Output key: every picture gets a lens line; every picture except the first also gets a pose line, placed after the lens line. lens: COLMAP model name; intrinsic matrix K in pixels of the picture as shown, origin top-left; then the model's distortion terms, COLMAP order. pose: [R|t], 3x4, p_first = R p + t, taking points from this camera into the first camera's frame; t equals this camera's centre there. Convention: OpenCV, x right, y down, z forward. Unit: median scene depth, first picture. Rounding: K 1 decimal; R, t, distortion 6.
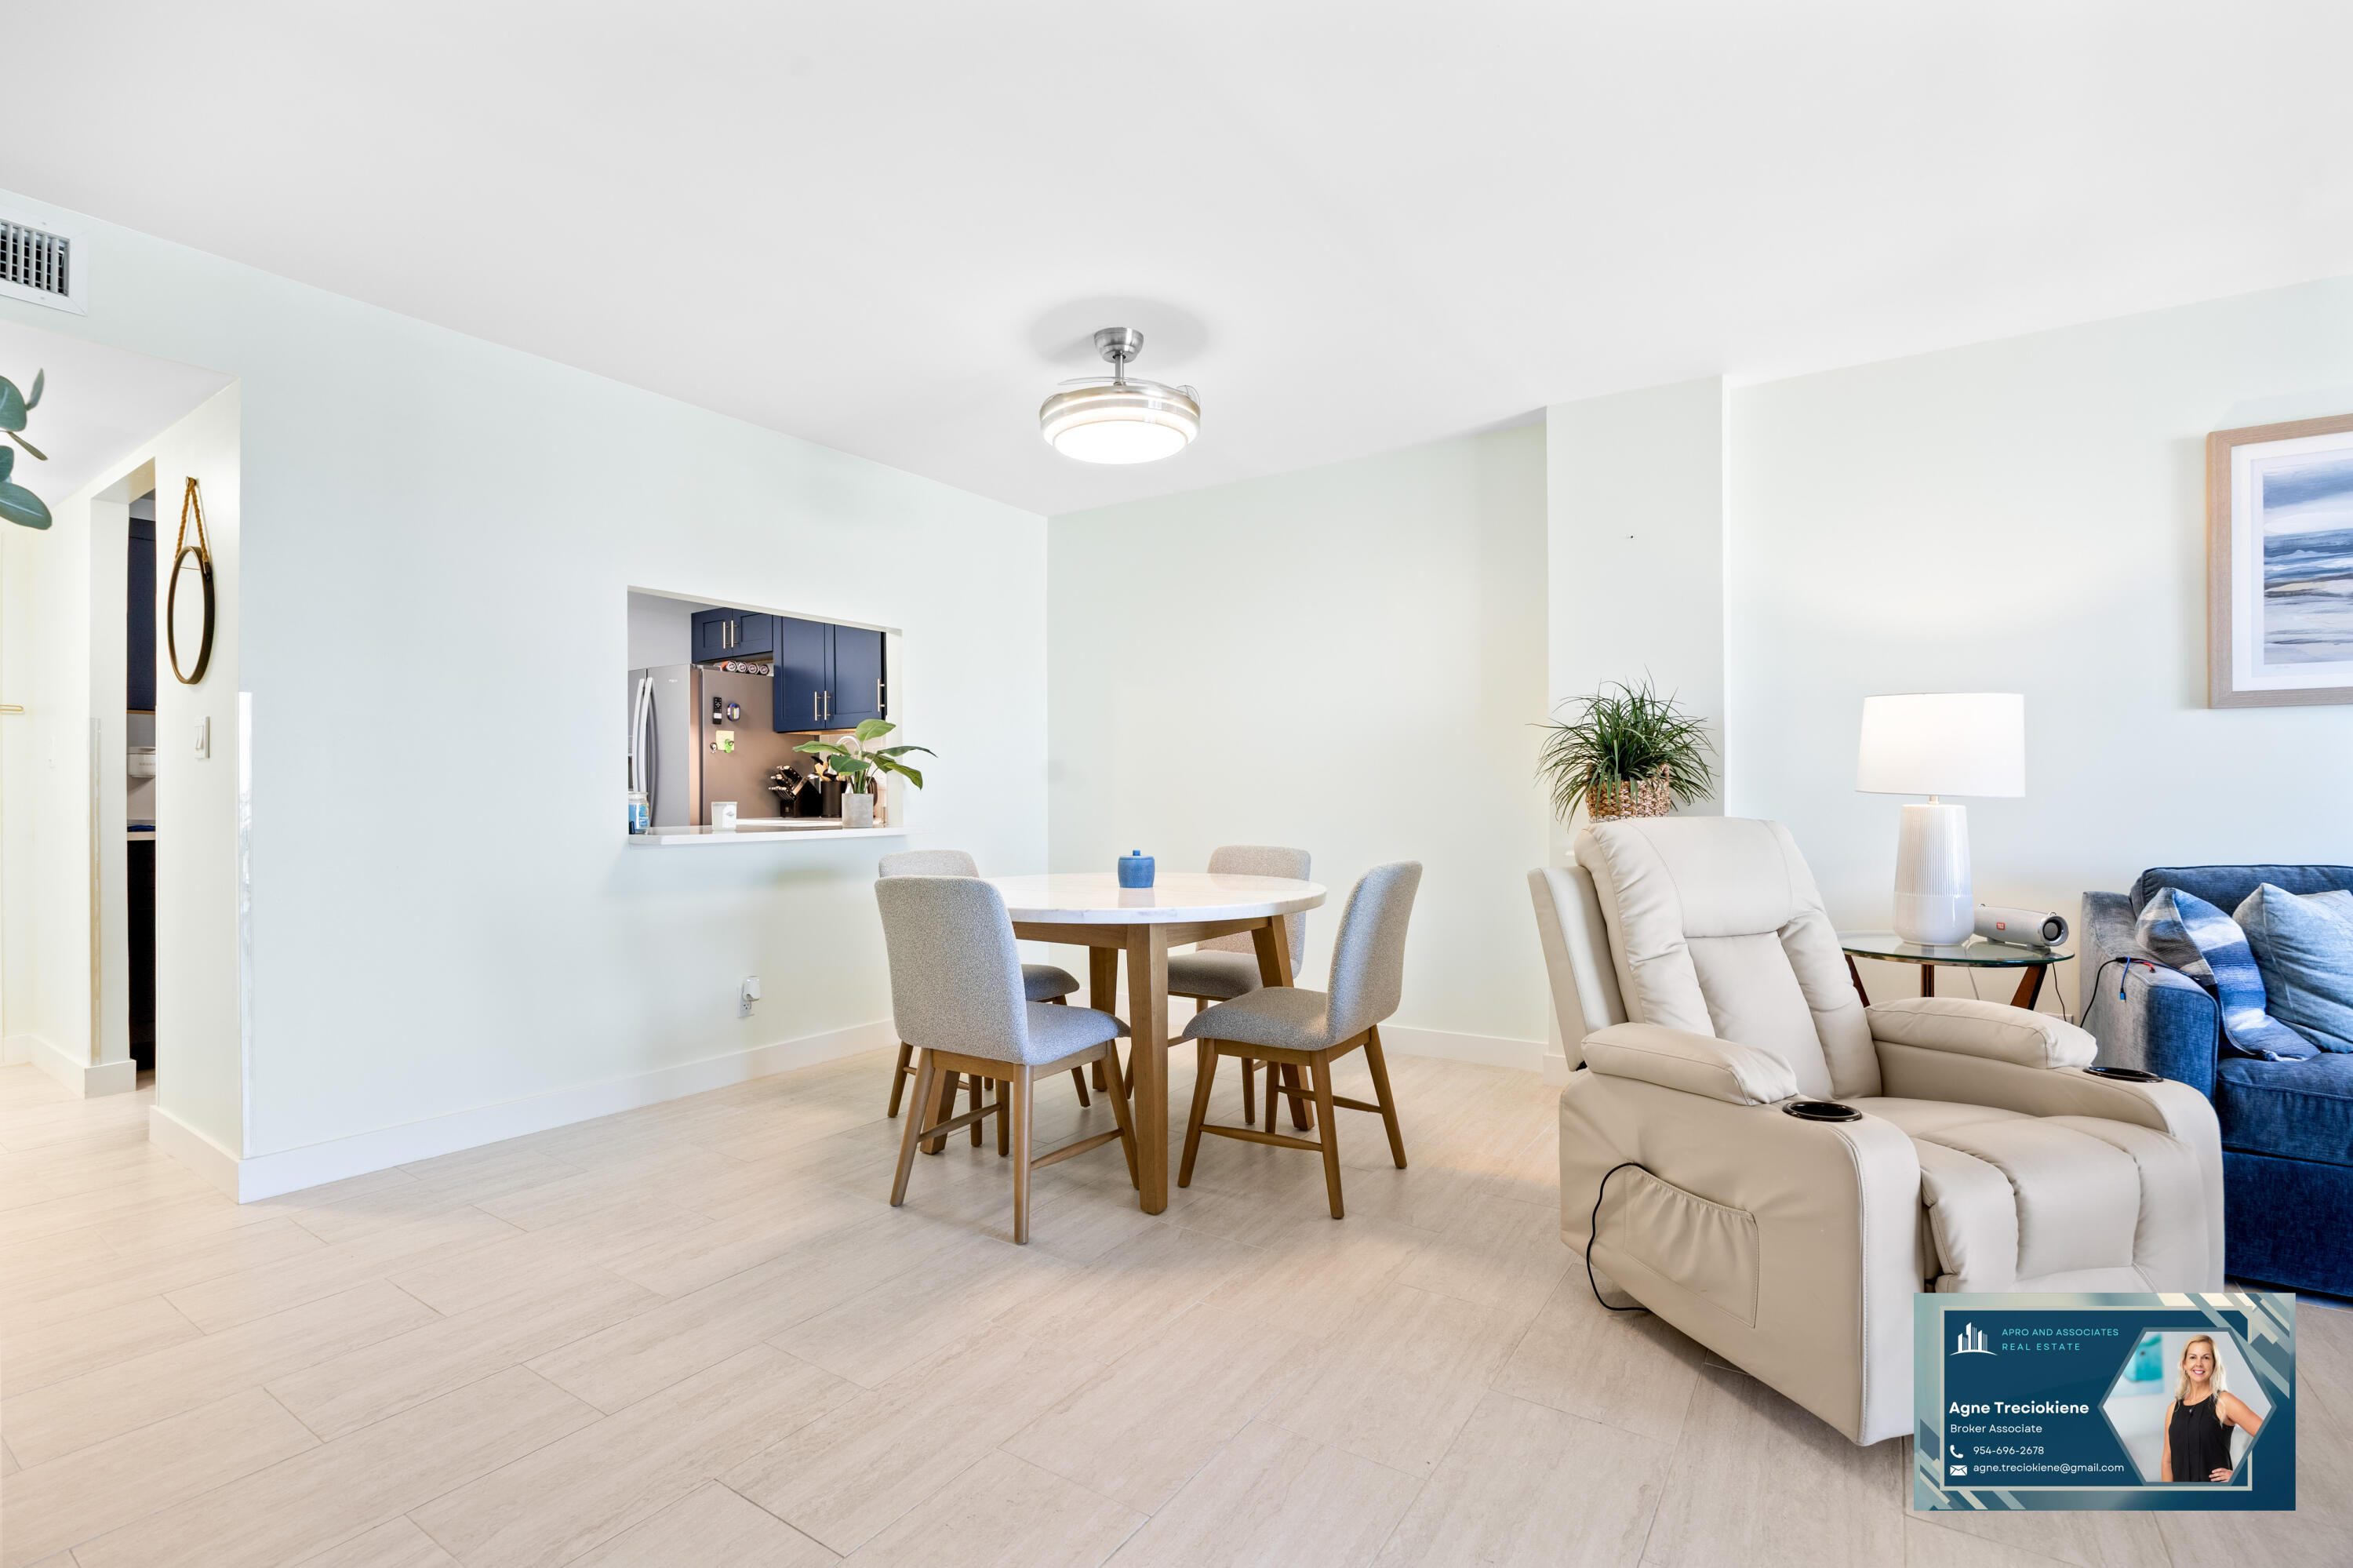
lens RADIAL K [[1081.6, 0, 1166.2], [0, 1081.6, 794.9], [0, 0, 1]] dist [-0.011838, 0.000315]
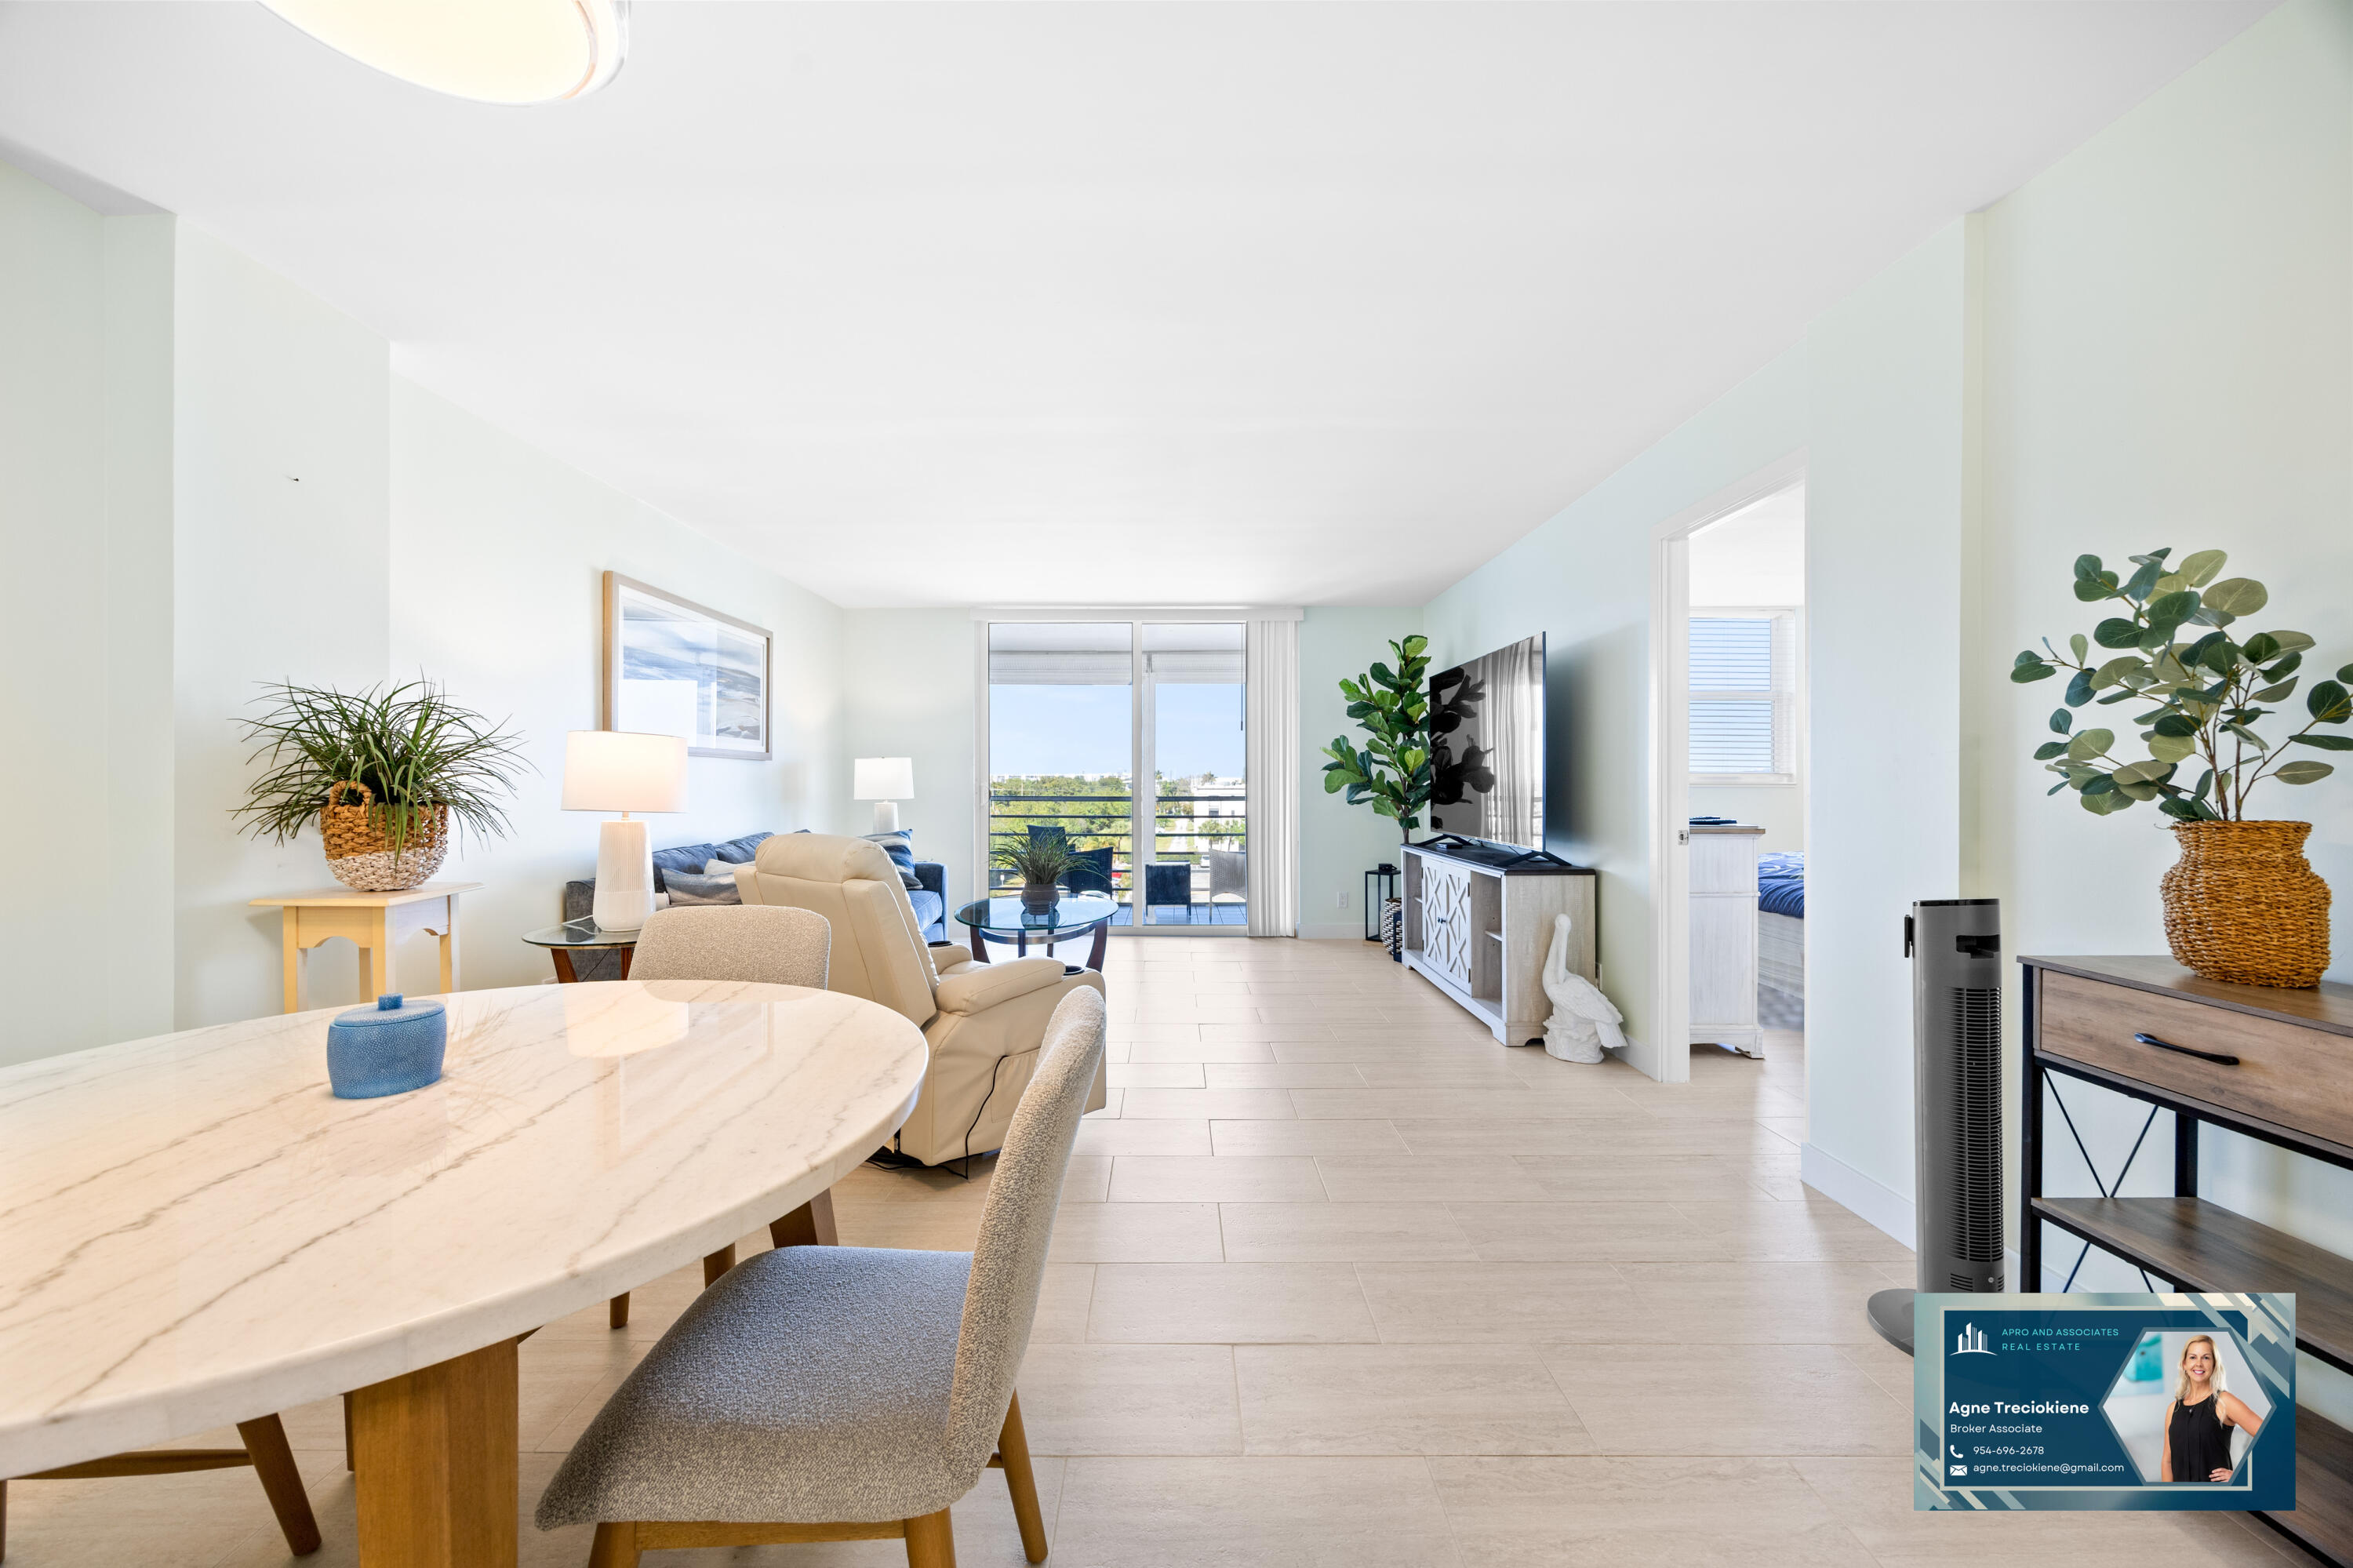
lens RADIAL K [[893.9, 0, 1169.9], [0, 893.9, 779.1], [0, 0, 1]] dist [-0.002784, -0.000641]
pose [[-0.558063, 0.006856, 0.829770, -0.564550], [0.003825, 0.999976, -0.005690, -0.033486], [-0.829790, -0.000001, -0.558076, 1.131088]]
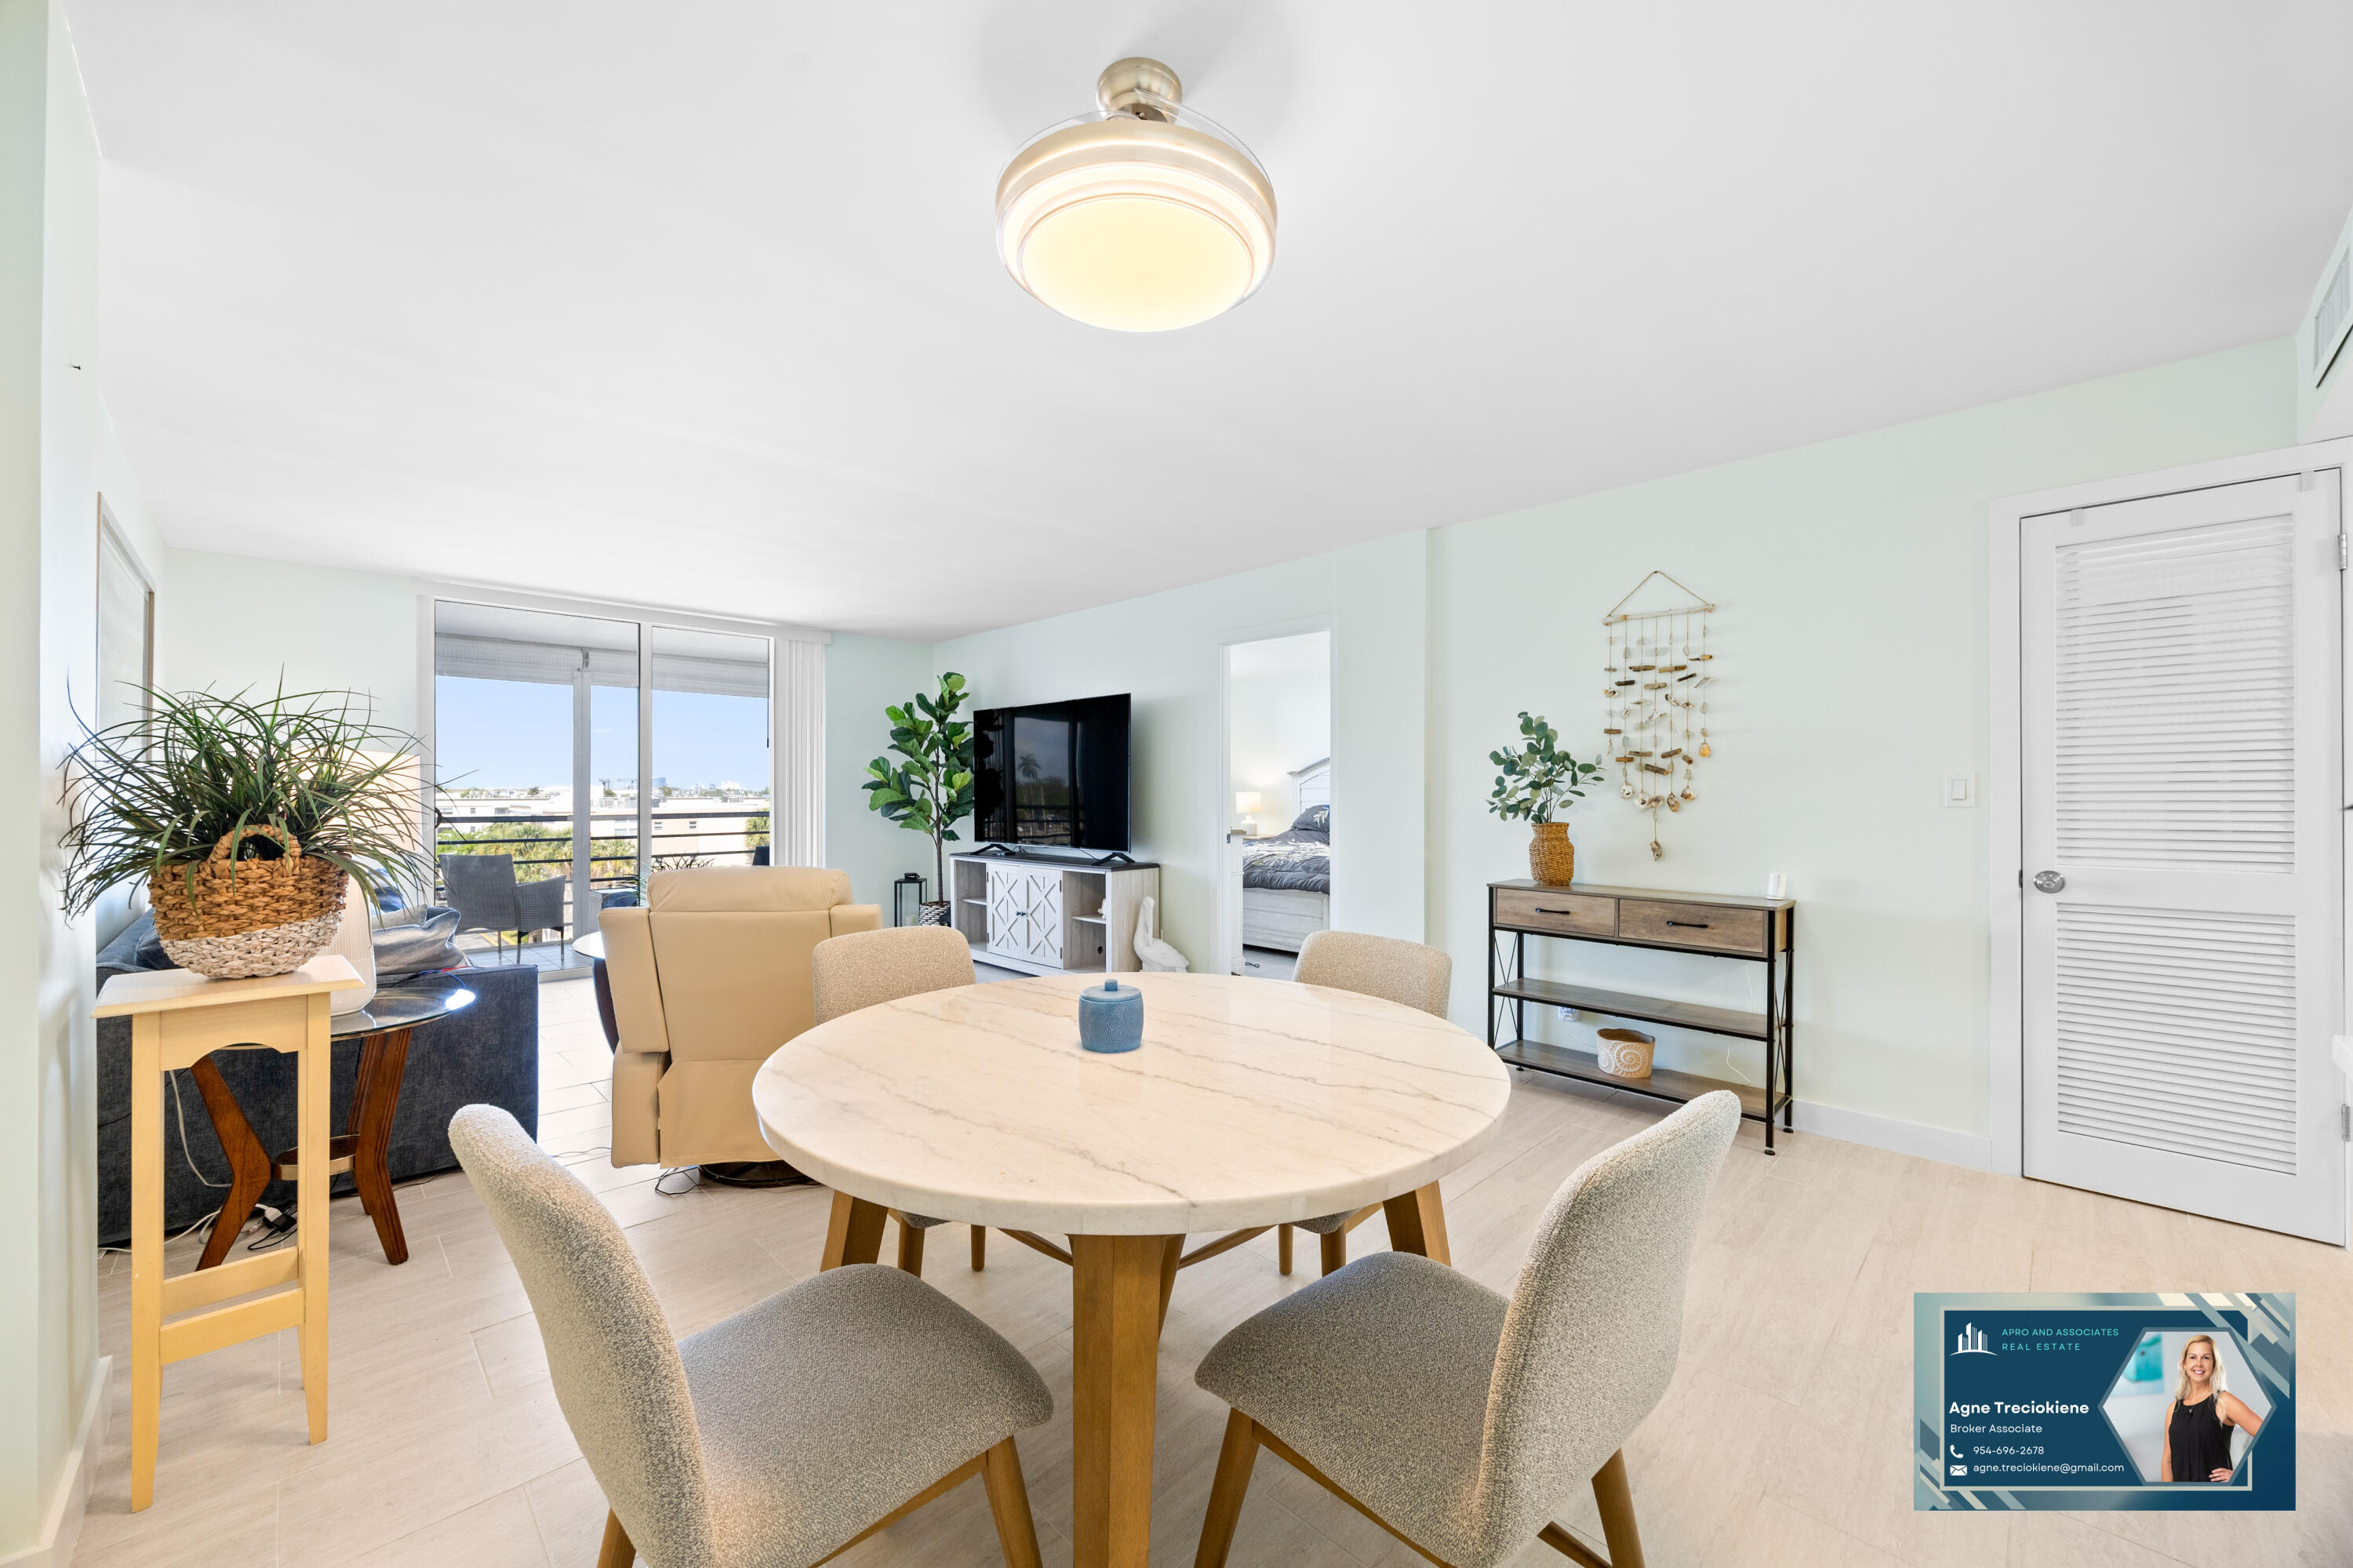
lens RADIAL K [[893.9, 0, 1169.9], [0, 893.9, 779.1], [0, 0, 1]] dist [-0.002784, -0.000641]
pose [[-0.982127, 0.005840, 0.188131, -0.172848], [0.003458, 0.999910, -0.012987, -0.059397], [-0.188190, -0.012104, -0.982058, 1.752892]]
